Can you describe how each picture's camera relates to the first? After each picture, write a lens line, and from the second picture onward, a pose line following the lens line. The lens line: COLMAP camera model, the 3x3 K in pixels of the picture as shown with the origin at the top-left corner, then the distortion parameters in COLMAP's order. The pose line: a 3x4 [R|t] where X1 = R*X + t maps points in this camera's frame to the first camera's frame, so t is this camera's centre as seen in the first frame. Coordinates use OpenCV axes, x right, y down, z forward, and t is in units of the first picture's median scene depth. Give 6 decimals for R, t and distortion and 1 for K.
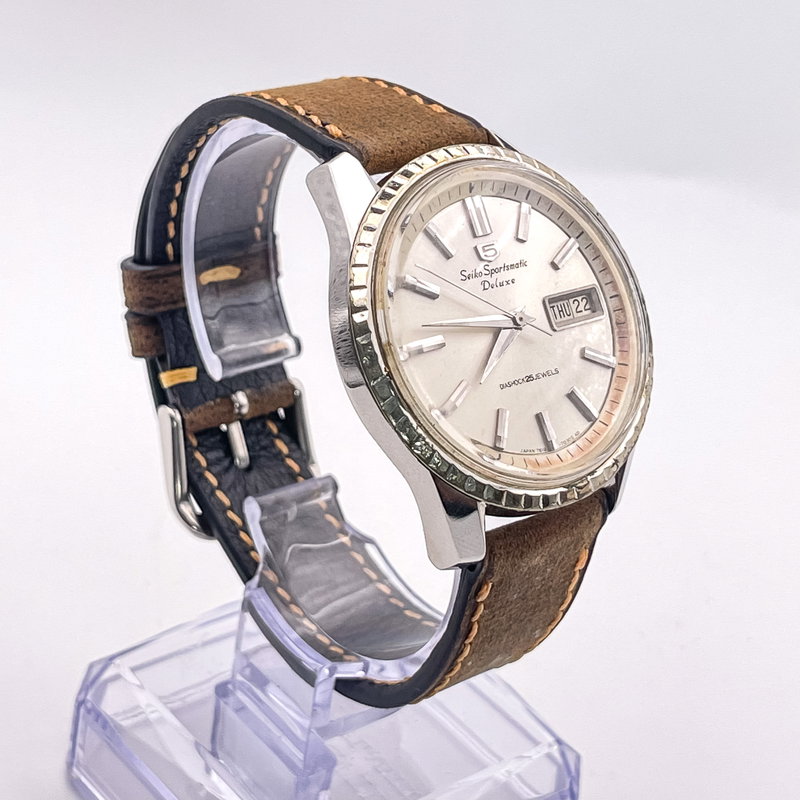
lens RADIAL K [[2044.8, 0, 399.2], [0, 2044.8, 399.4], [0, 0, 1]] dist [0.114741, 0.000000]
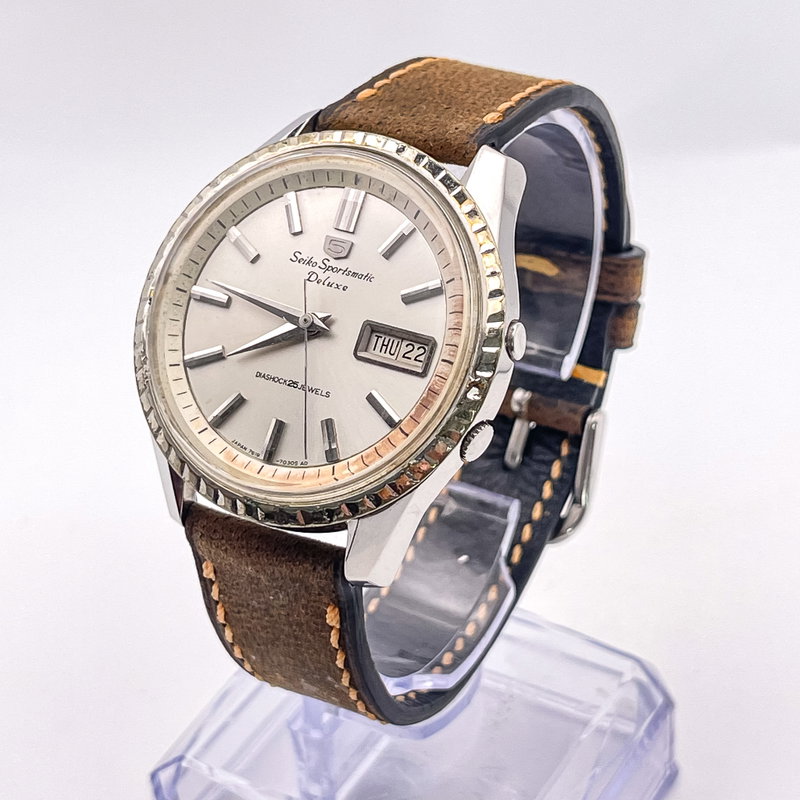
lens RADIAL K [[2044.8, 0, 400.7], [0, 2044.8, 400.1], [0, 0, 1]] dist [0.114741, 0.000000]
pose [[0.335634, 0.360953, -0.870093, 0.872210], [-0.387667, 0.894756, 0.221644, -0.223765], [0.858524, 0.262915, 0.440241, 0.624133]]
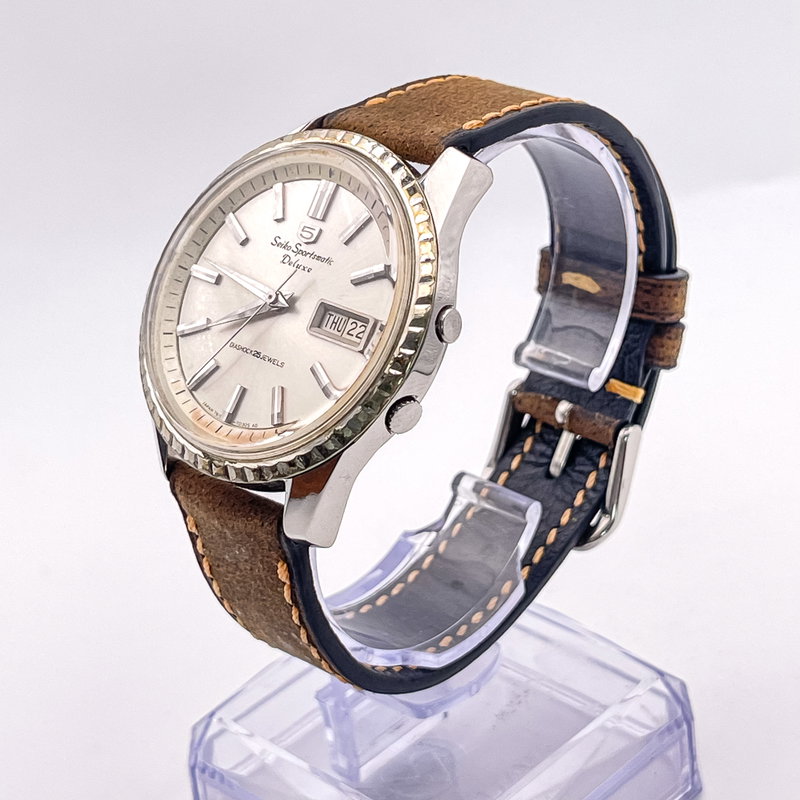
lens RADIAL K [[2044.8, 0, 399.4], [0, 2044.8, 400.9], [0, 0, 1]] dist [0.114741, 0.000000]
pose [[0.087324, 0.331350, -0.939458, 1.013201], [-0.395162, 0.877212, 0.272665, -0.289614], [0.914452, 0.347428, 0.207538, 0.845776]]
